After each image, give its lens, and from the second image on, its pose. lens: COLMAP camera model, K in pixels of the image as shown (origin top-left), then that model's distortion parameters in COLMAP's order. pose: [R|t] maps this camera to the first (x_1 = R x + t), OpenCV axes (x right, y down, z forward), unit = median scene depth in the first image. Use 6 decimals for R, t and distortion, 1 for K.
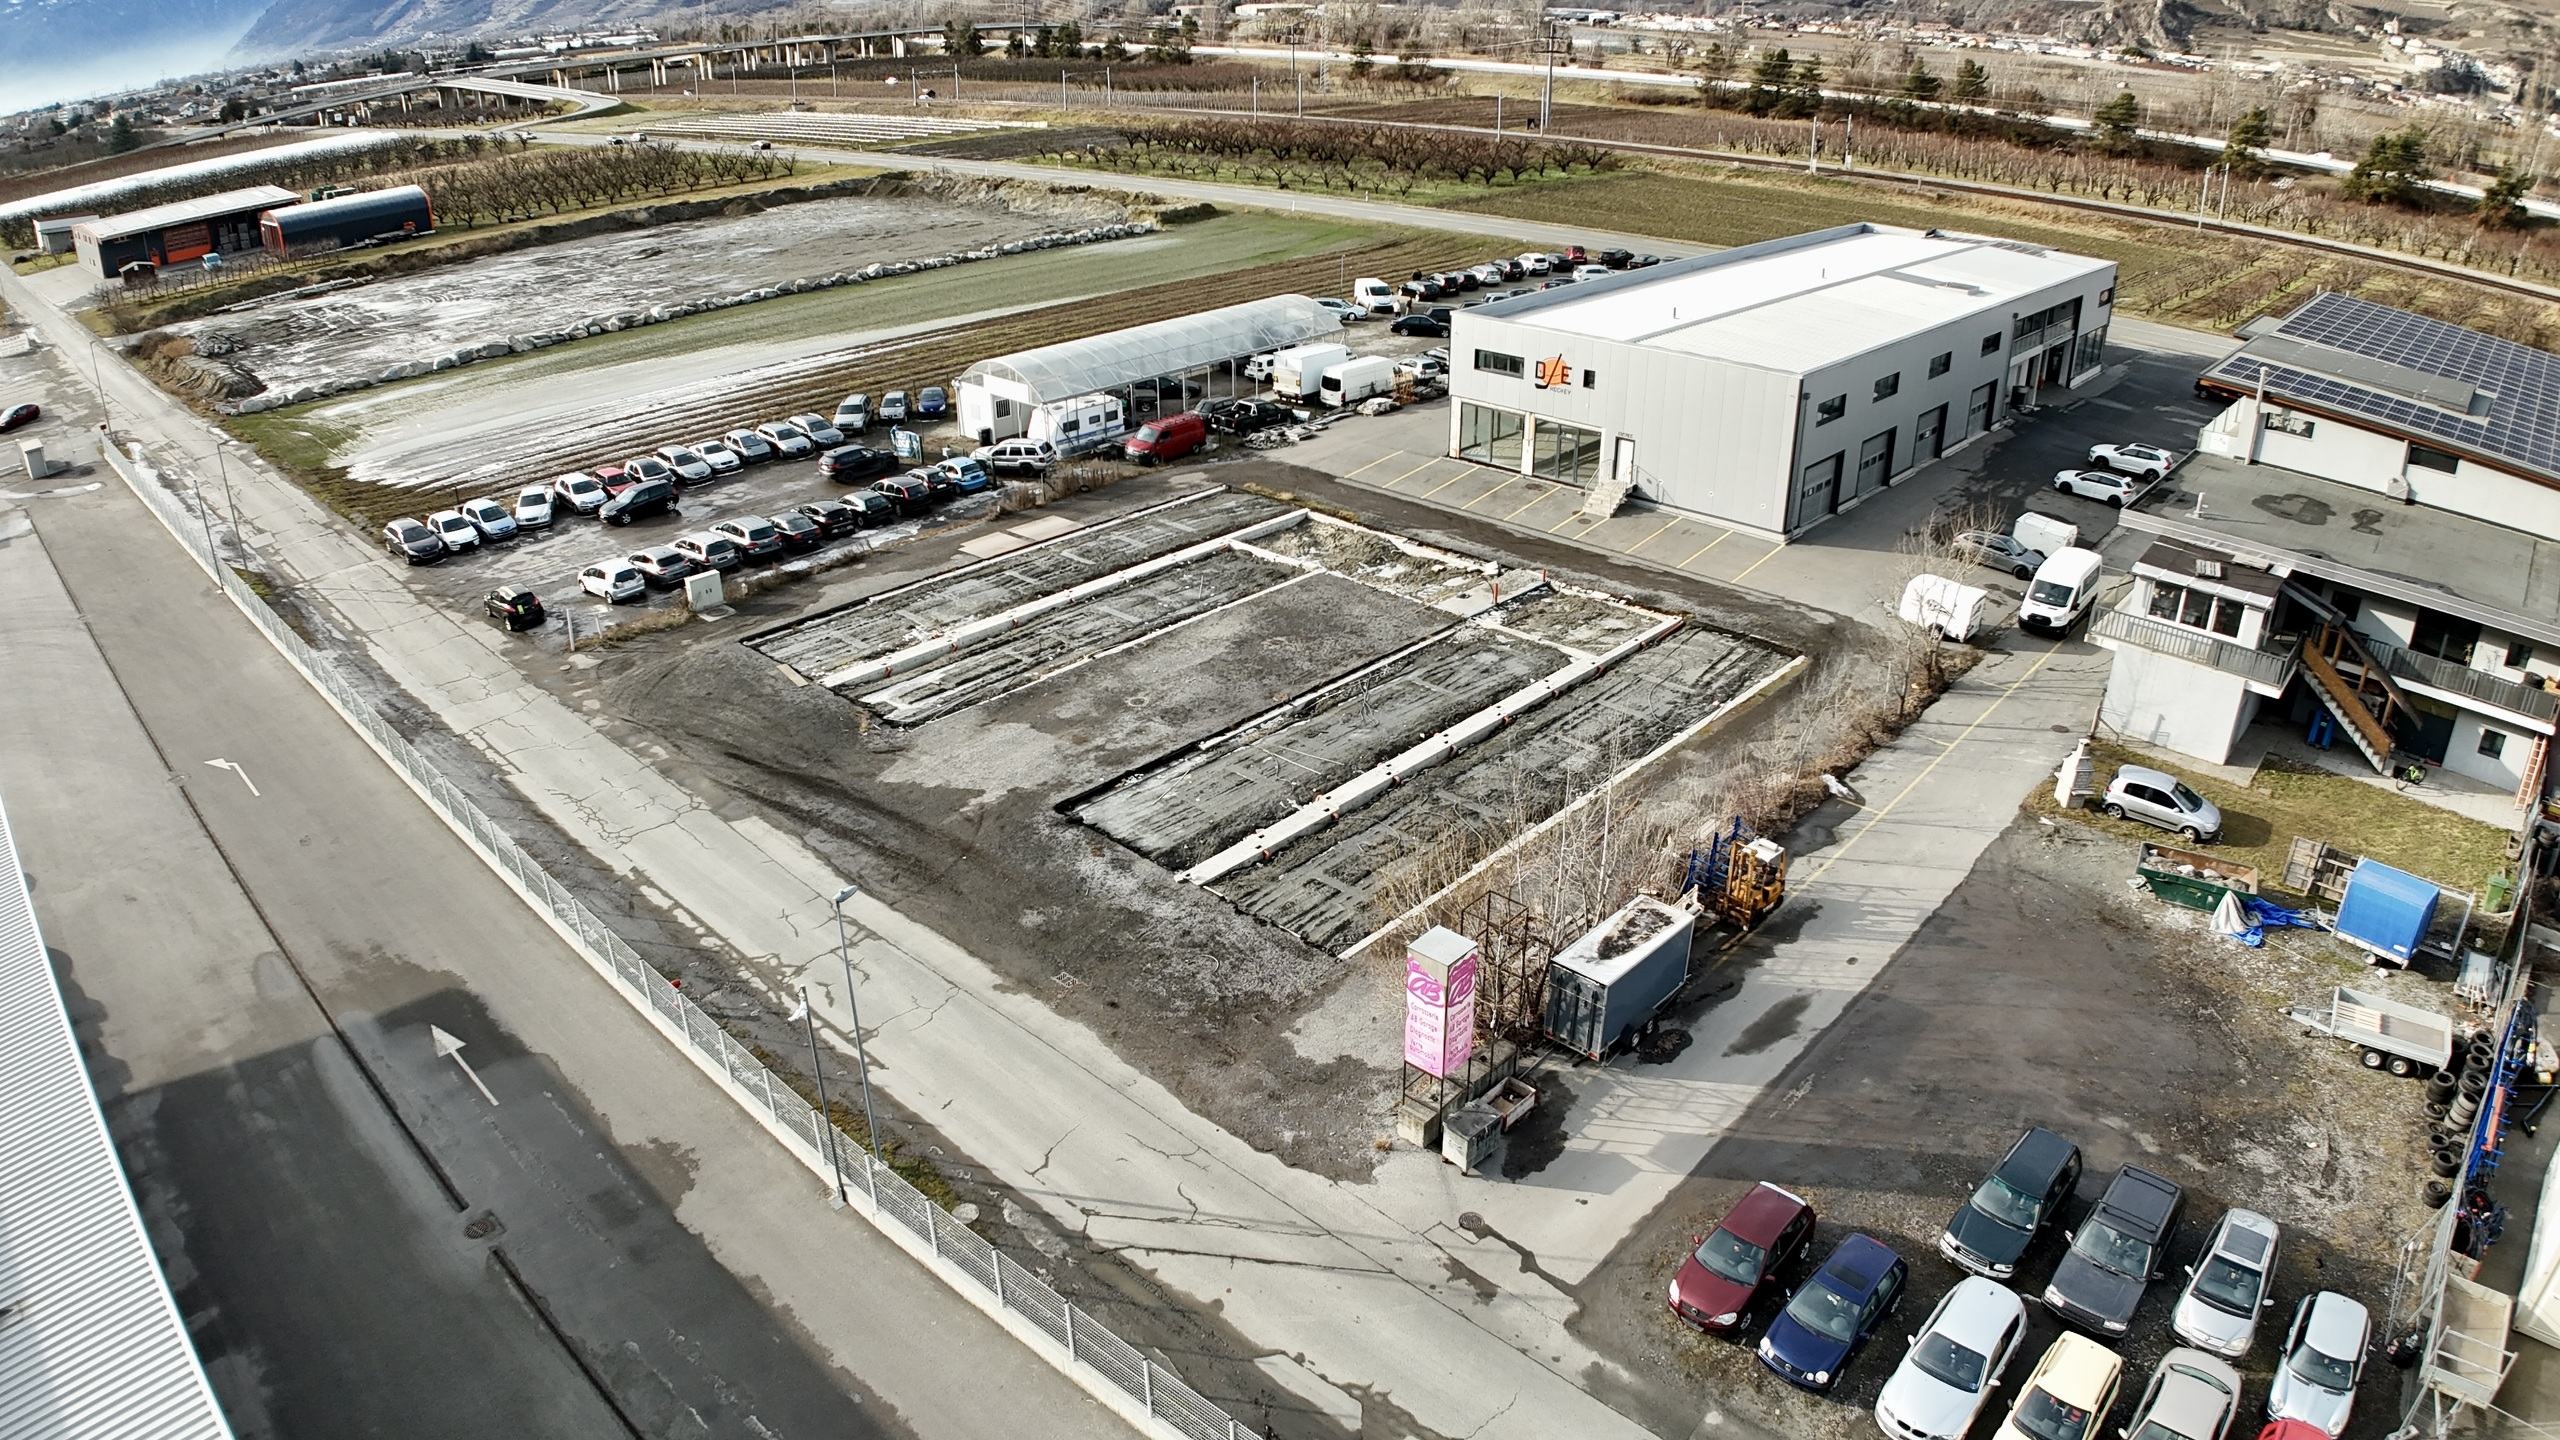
lens RADIAL K [[1571.3, 0, 1260.2], [0, 1571.3, 712.4], [0, 0, 1]] dist [-0.181555, 0.020786]
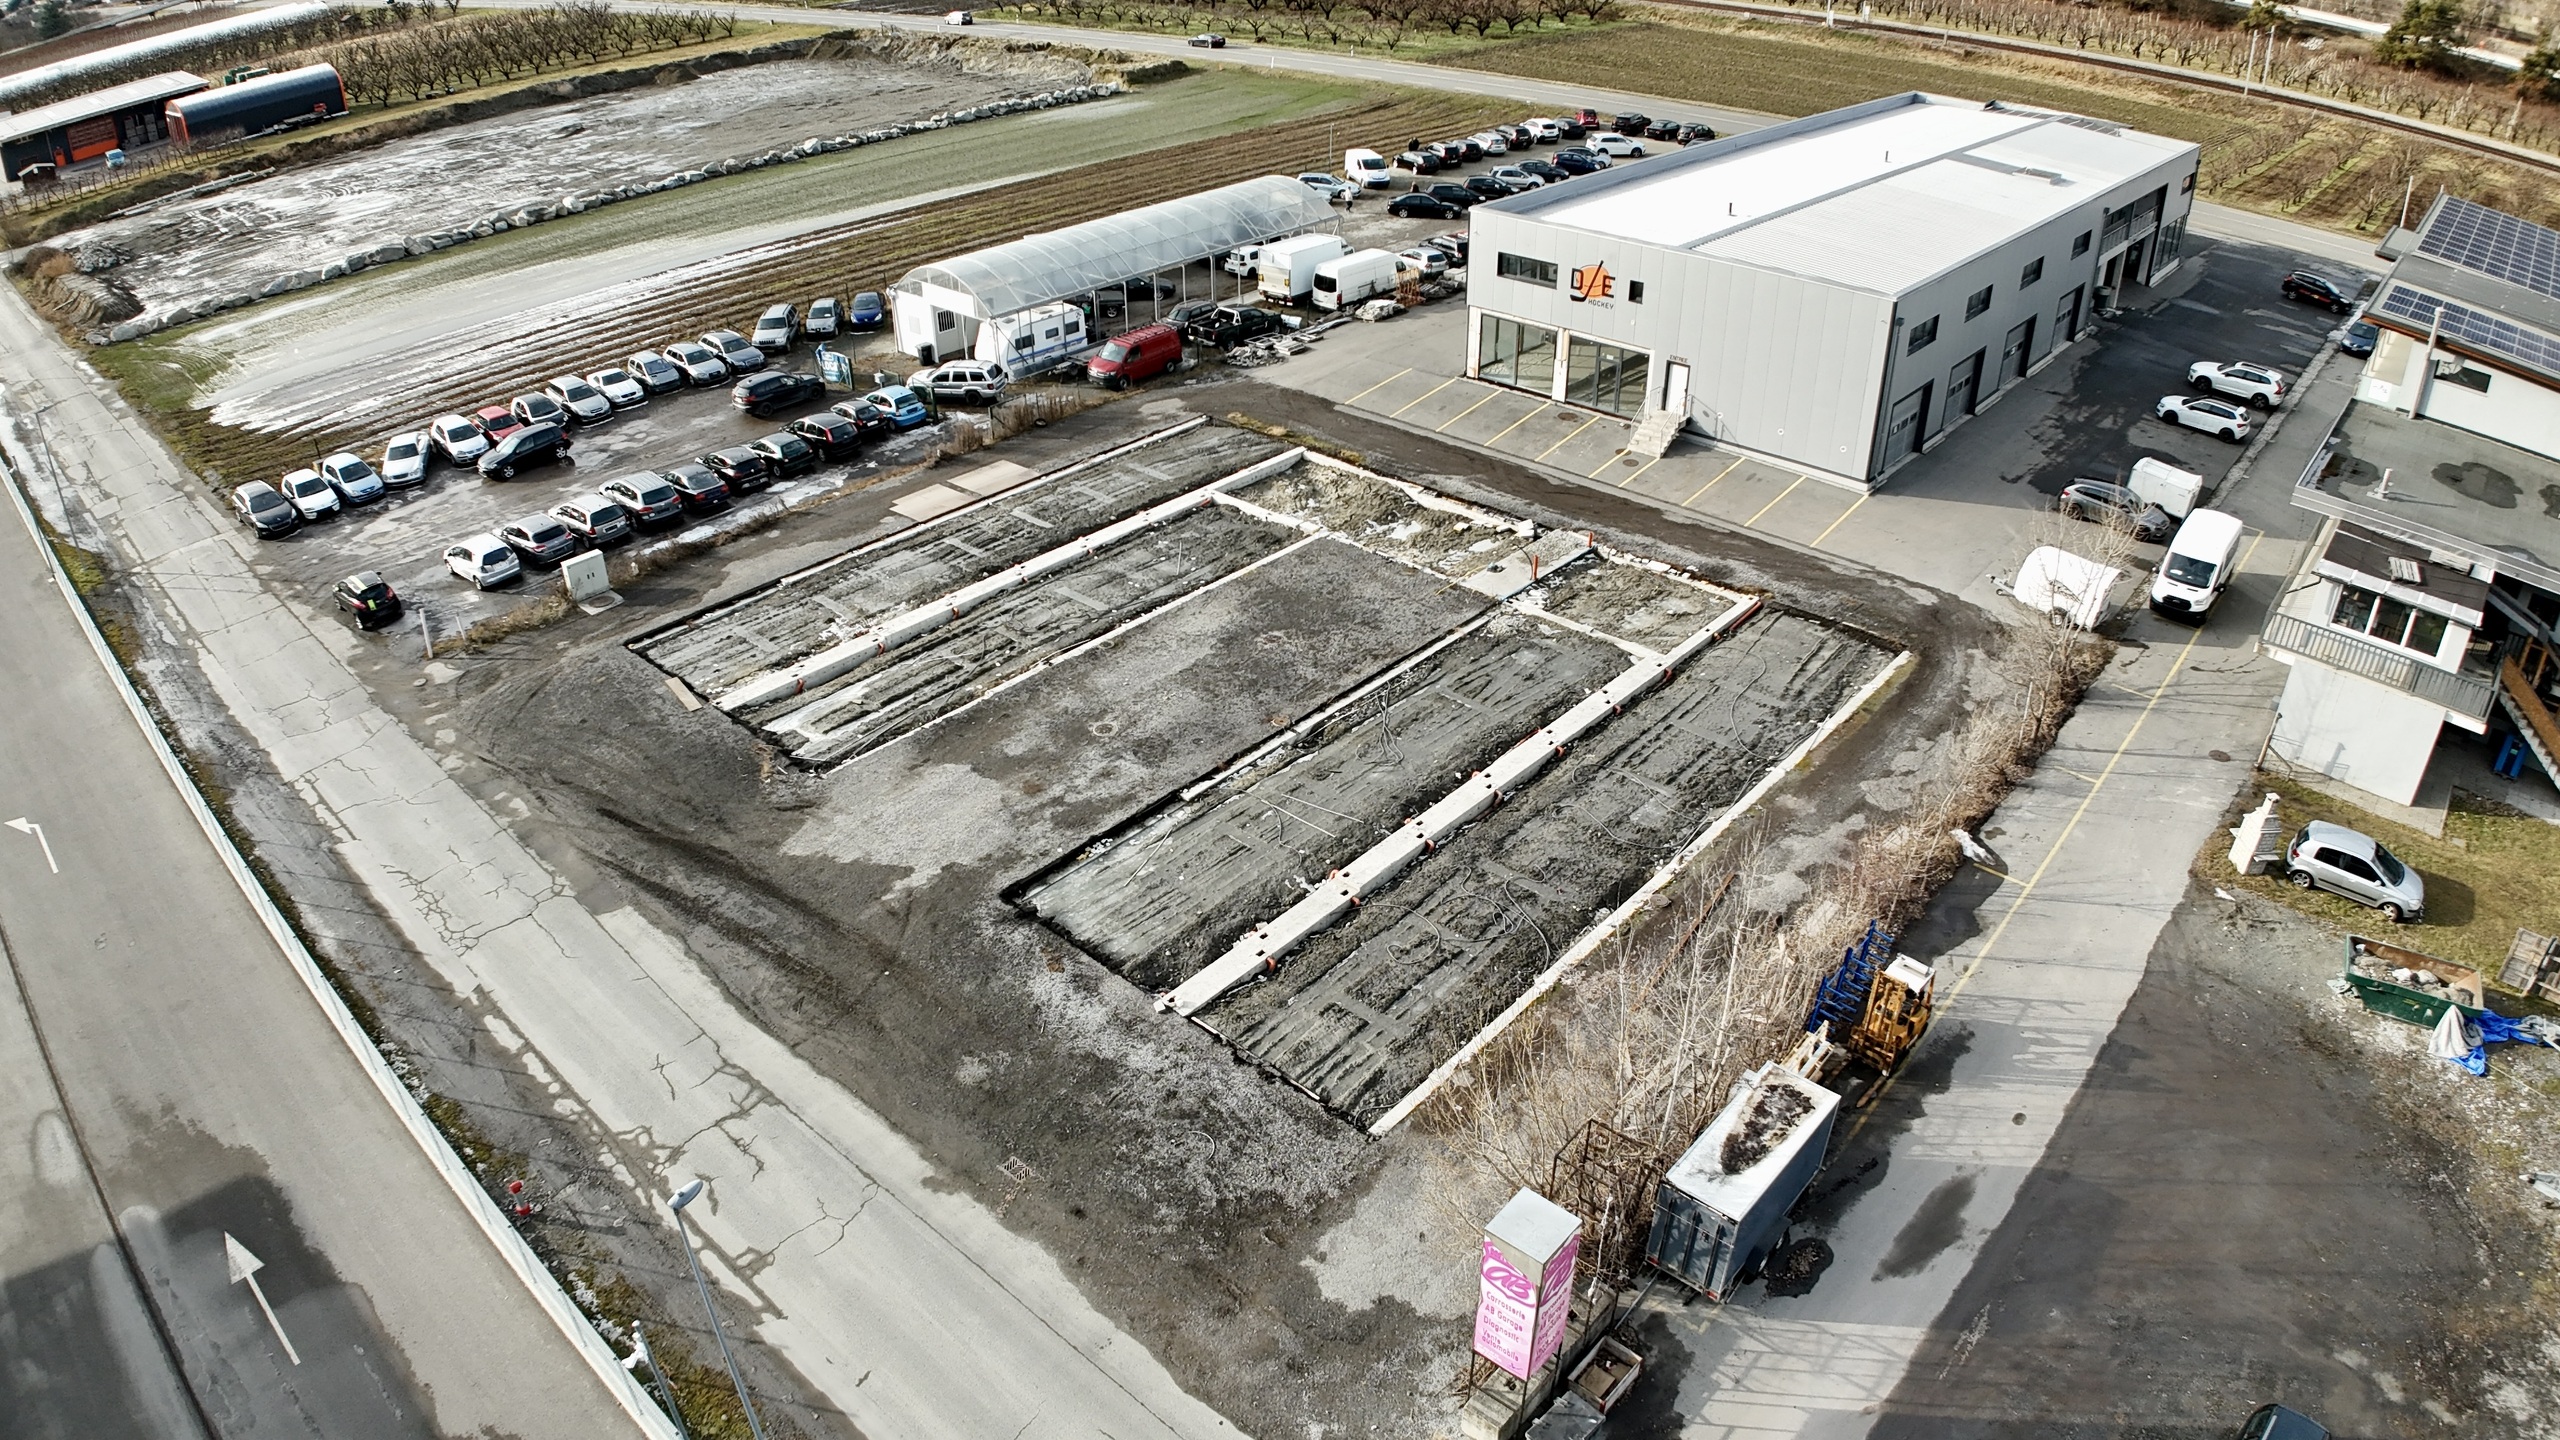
lens RADIAL K [[1571.3, 0, 1266.5], [0, 1571.3, 720.7], [0, 0, 1]] dist [-0.181555, 0.020786]
pose [[0.999754, -0.014919, 0.016436, -0.006740], [0.013213, 0.994955, 0.099445, -0.077861], [-0.017837, -0.099204, 0.994907, 0.166696]]
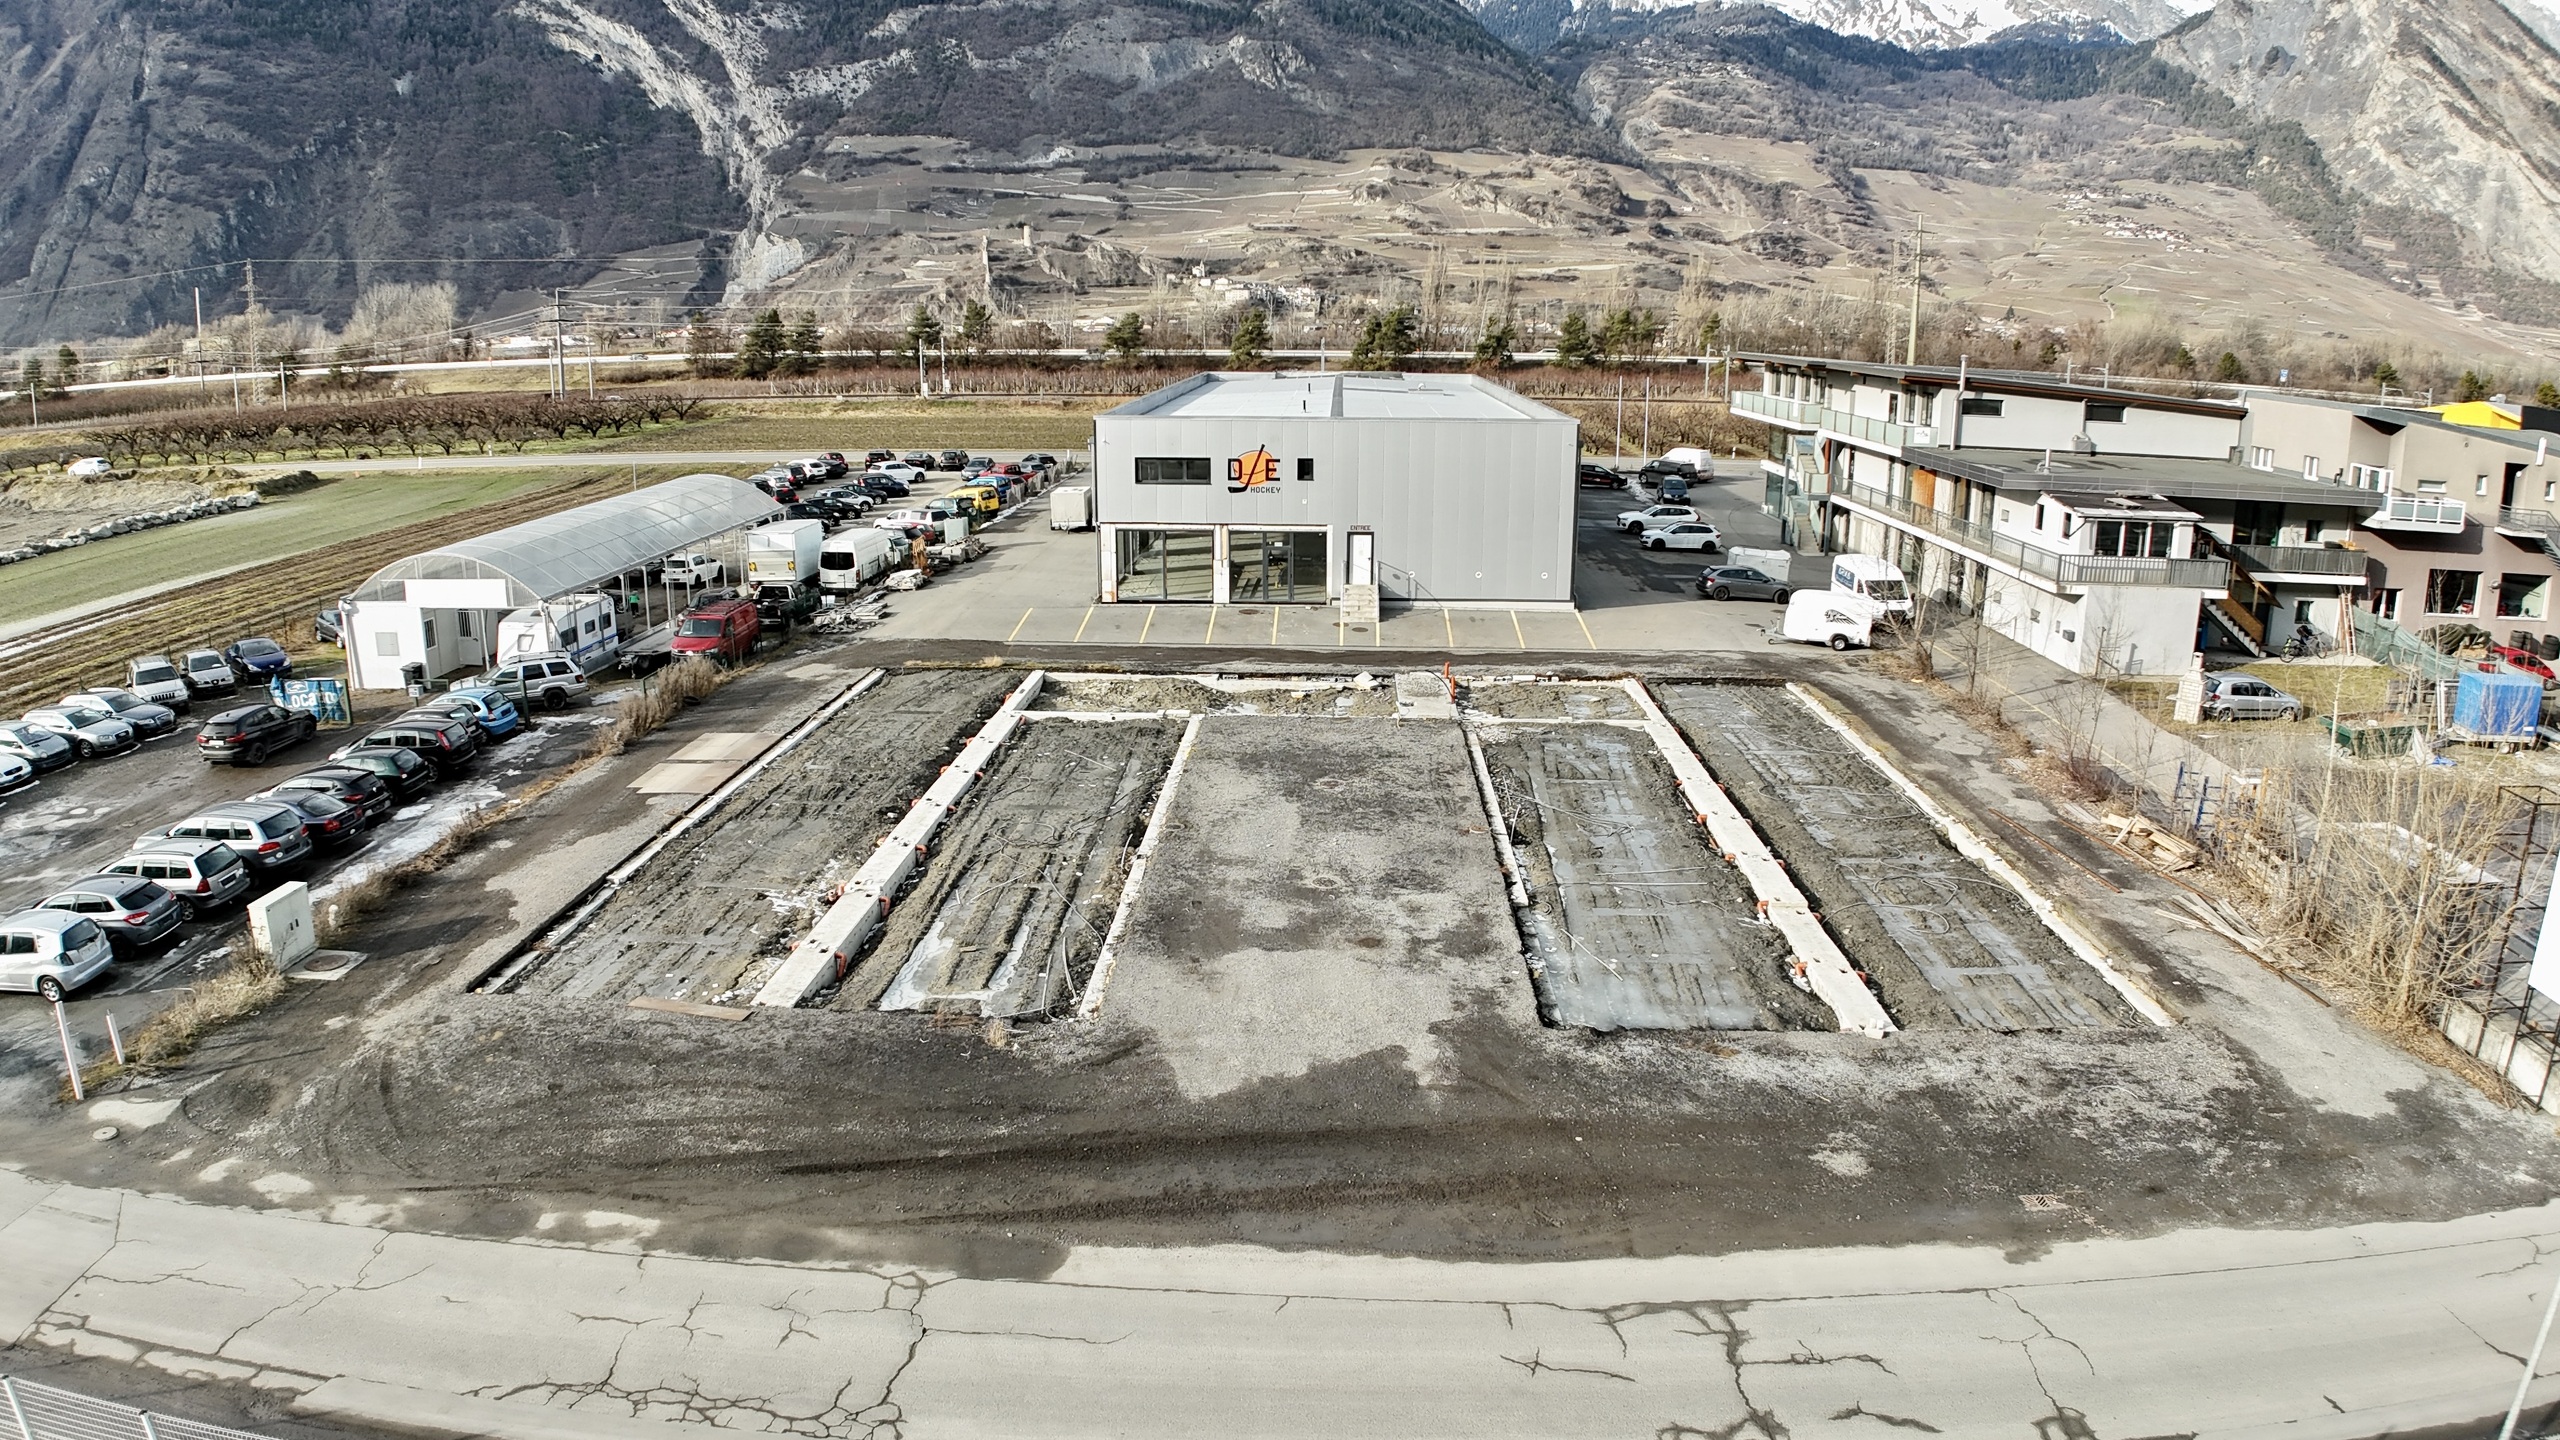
lens RADIAL K [[1571.3, 0, 1296.7], [0, 1571.3, 703.0], [0, 0, 1]] dist [-0.181555, 0.020786]
pose [[0.743437, -0.147736, 0.652285, -0.409089], [0.276173, 0.956076, -0.098224, -0.014848], [-0.609123, 0.253167, 0.751582, 0.455909]]
